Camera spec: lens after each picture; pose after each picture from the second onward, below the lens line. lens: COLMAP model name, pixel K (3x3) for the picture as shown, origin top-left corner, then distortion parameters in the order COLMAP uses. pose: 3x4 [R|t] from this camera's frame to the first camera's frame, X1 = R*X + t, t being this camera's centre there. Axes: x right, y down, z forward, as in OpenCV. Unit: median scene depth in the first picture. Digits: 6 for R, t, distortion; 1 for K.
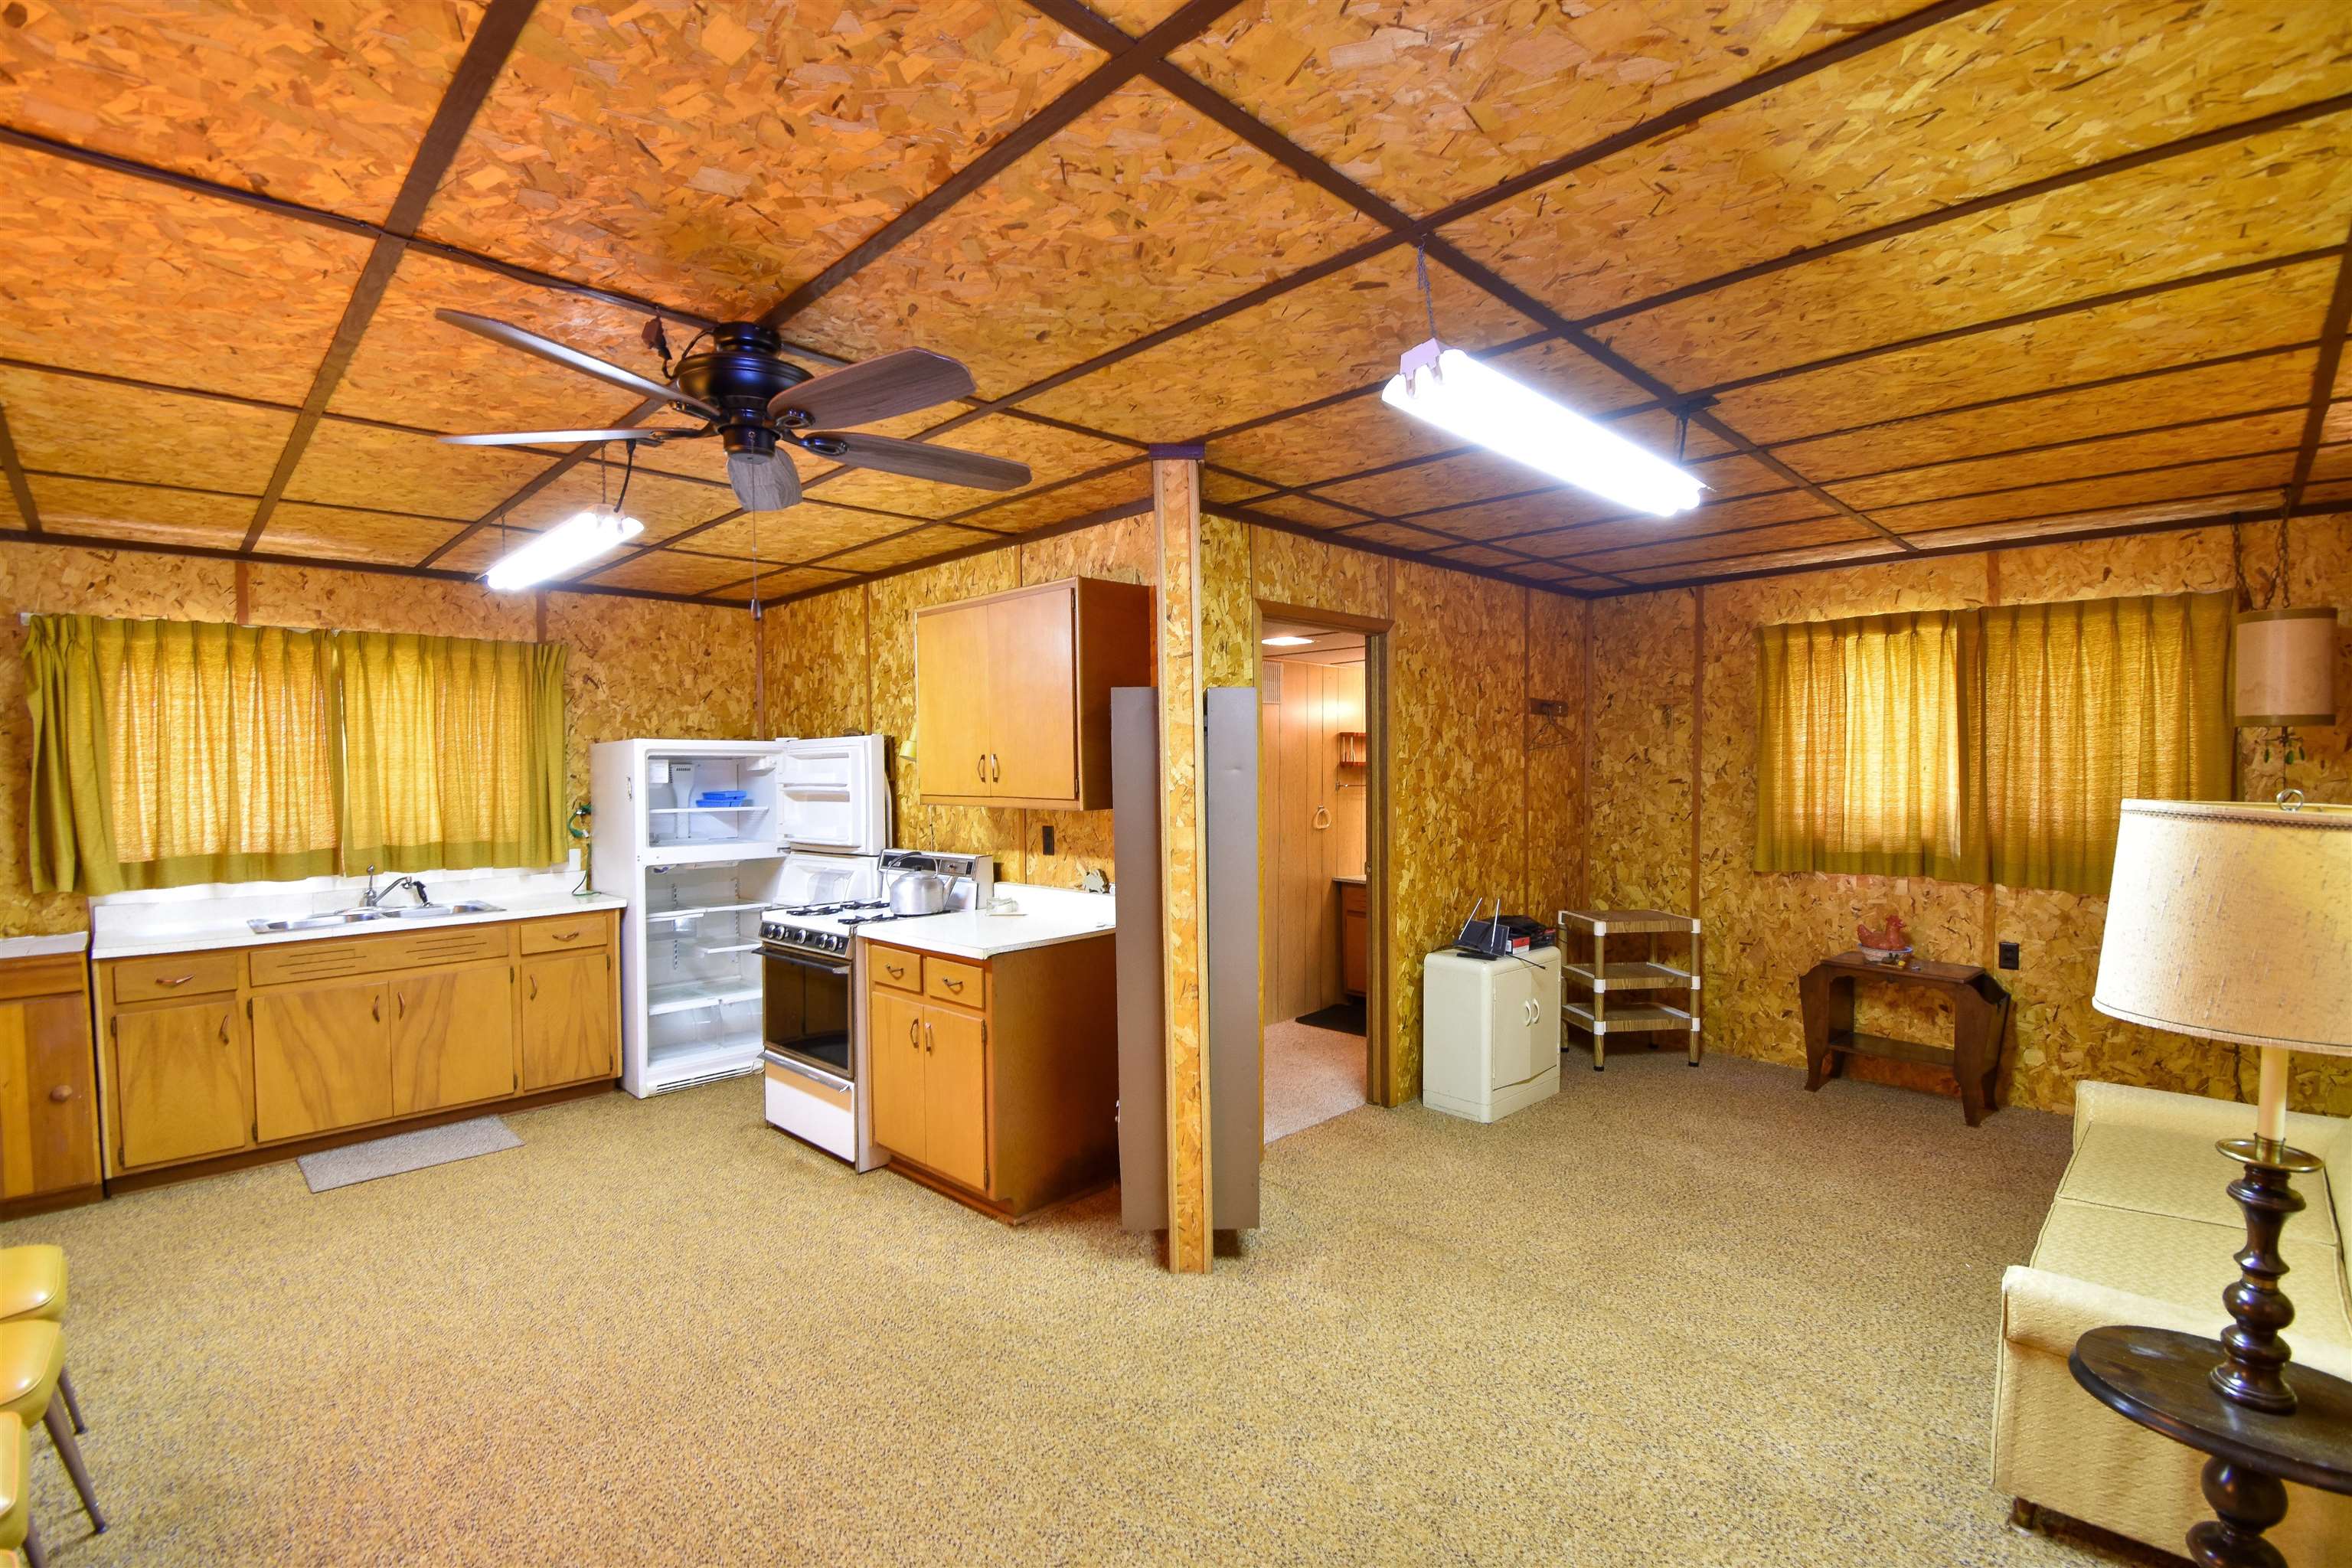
lens RADIAL K [[1036.5, 0, 1187.2], [0, 1036.5, 790.5], [0, 0, 1]] dist [-0.002845, -0.011235]
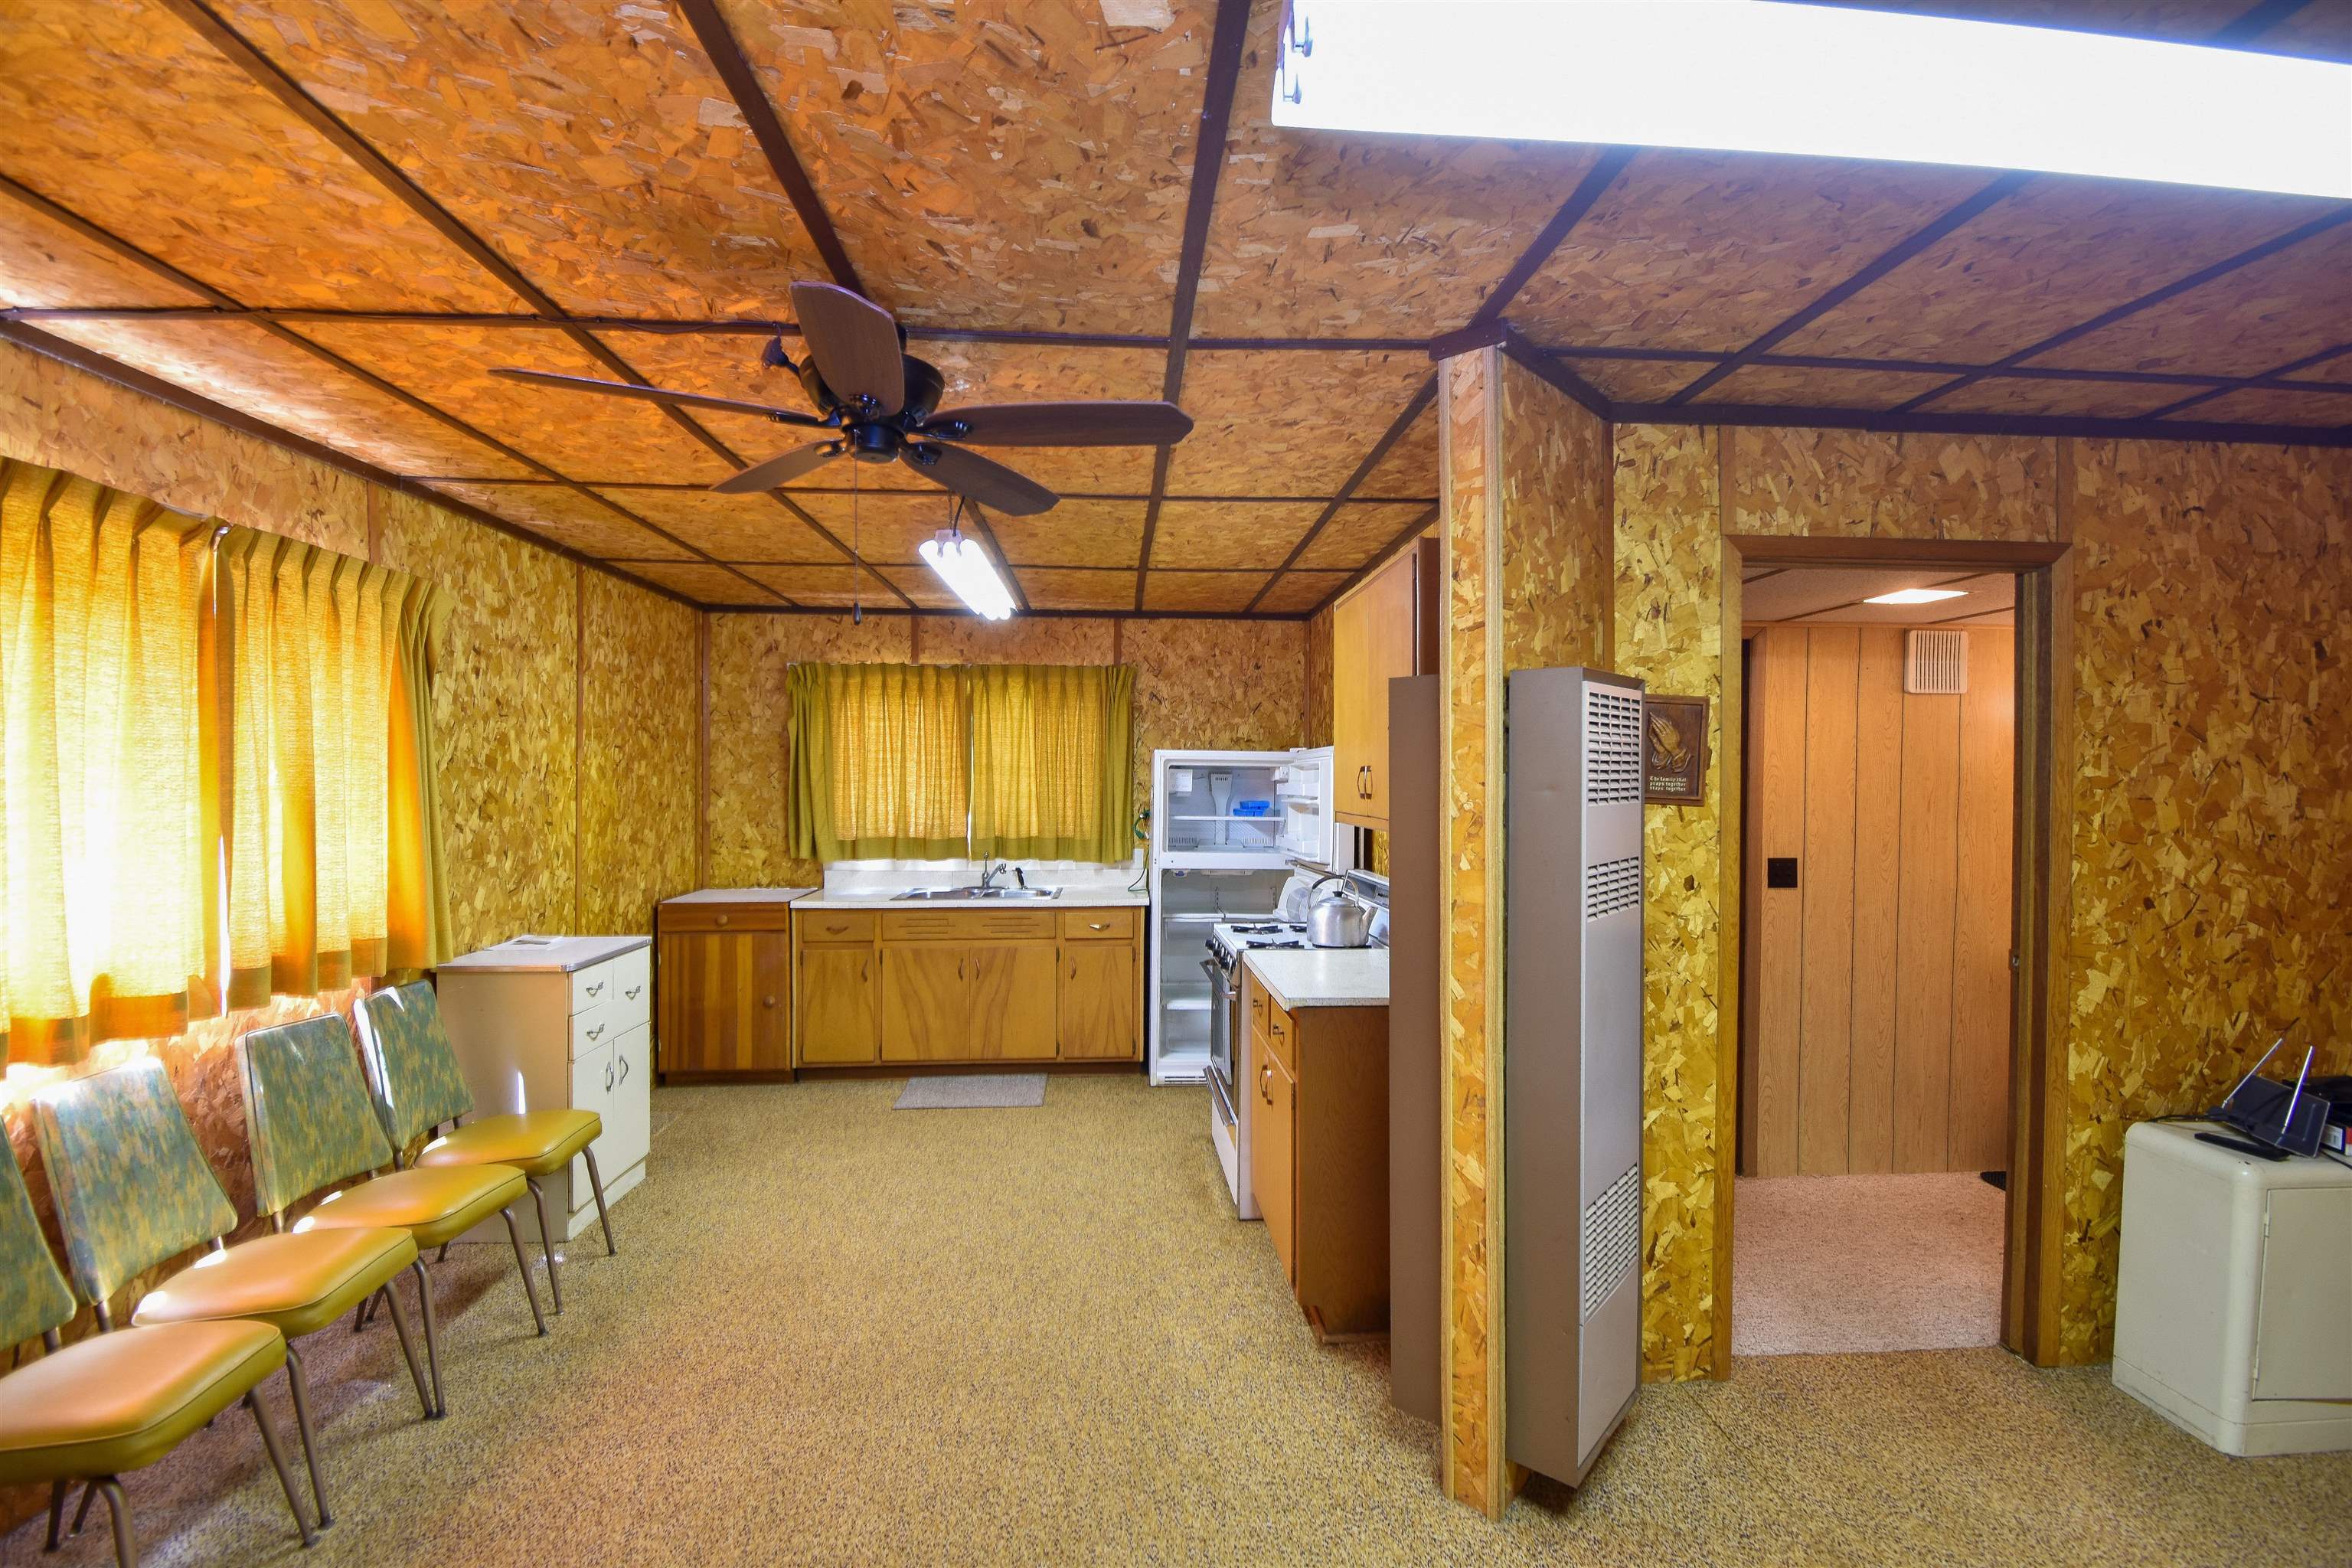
lens RADIAL K [[1036.5, 0, 1159.4], [0, 1036.5, 790.4], [0, 0, 1]] dist [-0.002845, -0.011235]
pose [[0.743795, 0.021794, -0.668053, 0.203774], [-0.029087, 0.999577, 0.000224, -0.008833], [0.667775, 0.019265, 0.744114, 0.221906]]
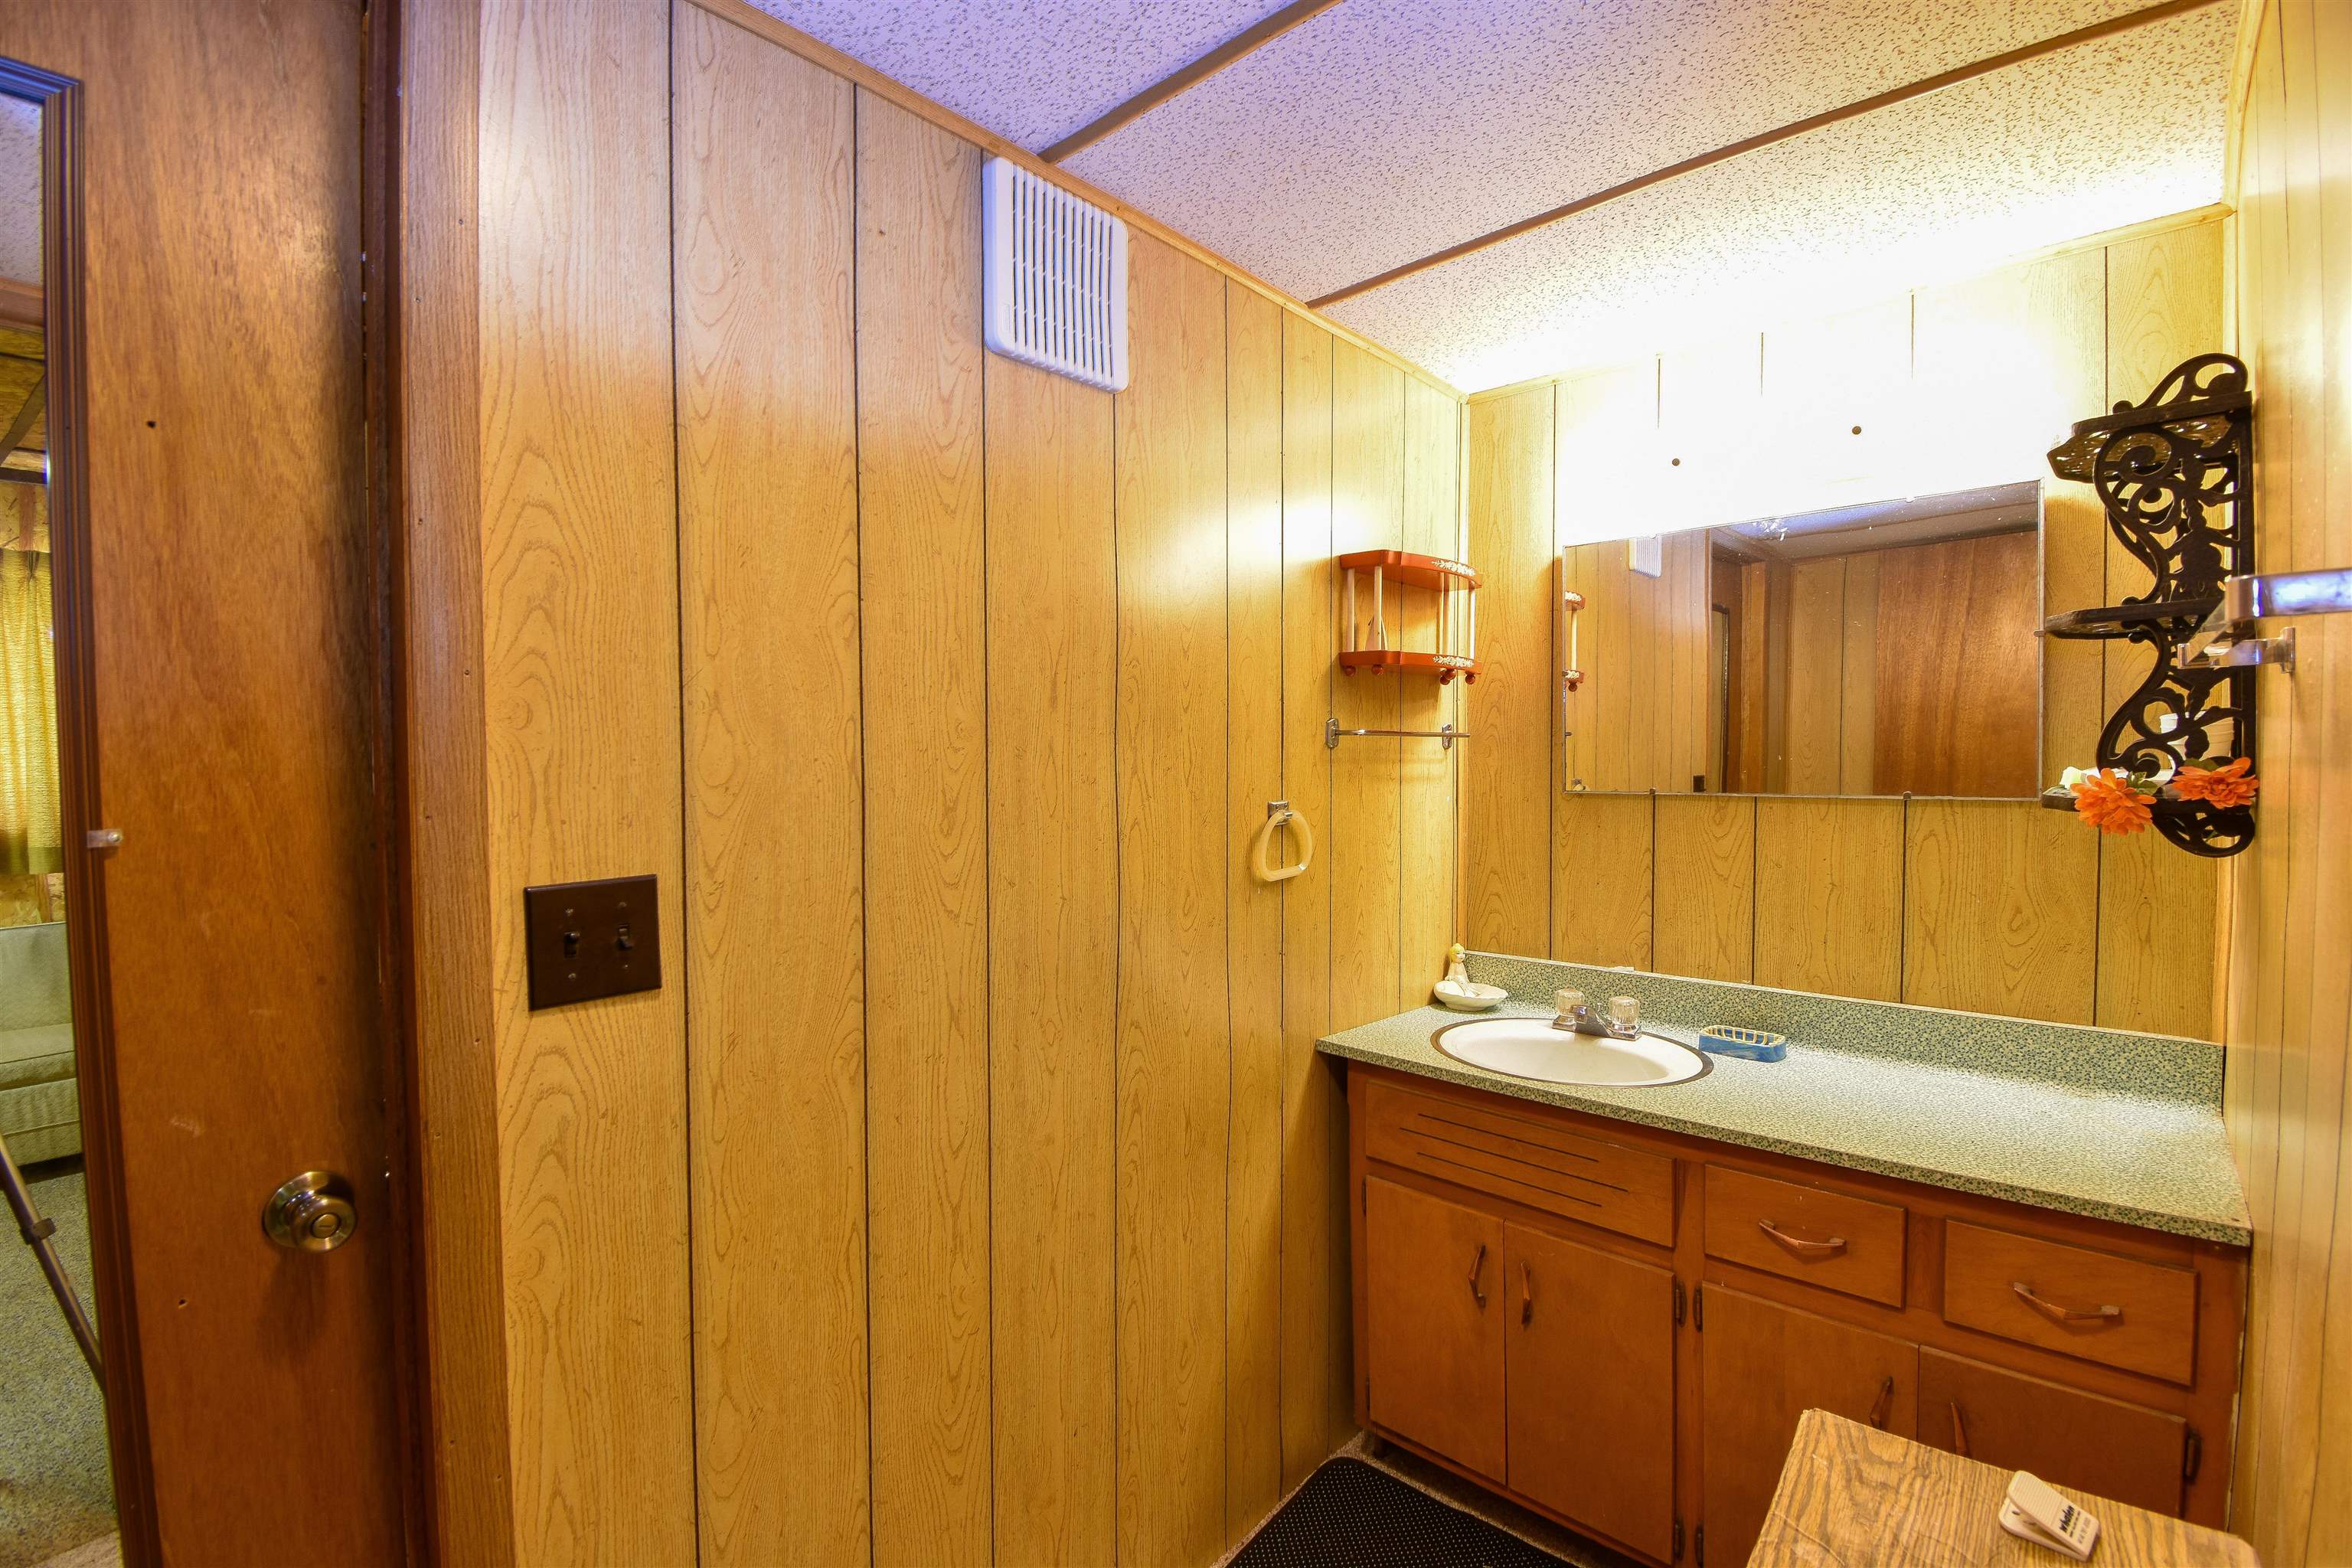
lens RADIAL K [[1036.5, 0, 1168.8], [0, 1036.5, 785.0], [0, 0, 1]] dist [-0.002845, -0.011235]
pose [[0.998906, -0.002341, 0.046712, 0.122241], [0.002087, 0.999983, 0.005486, 0.012391], [-0.046724, -0.005382, 0.998893, 1.025563]]
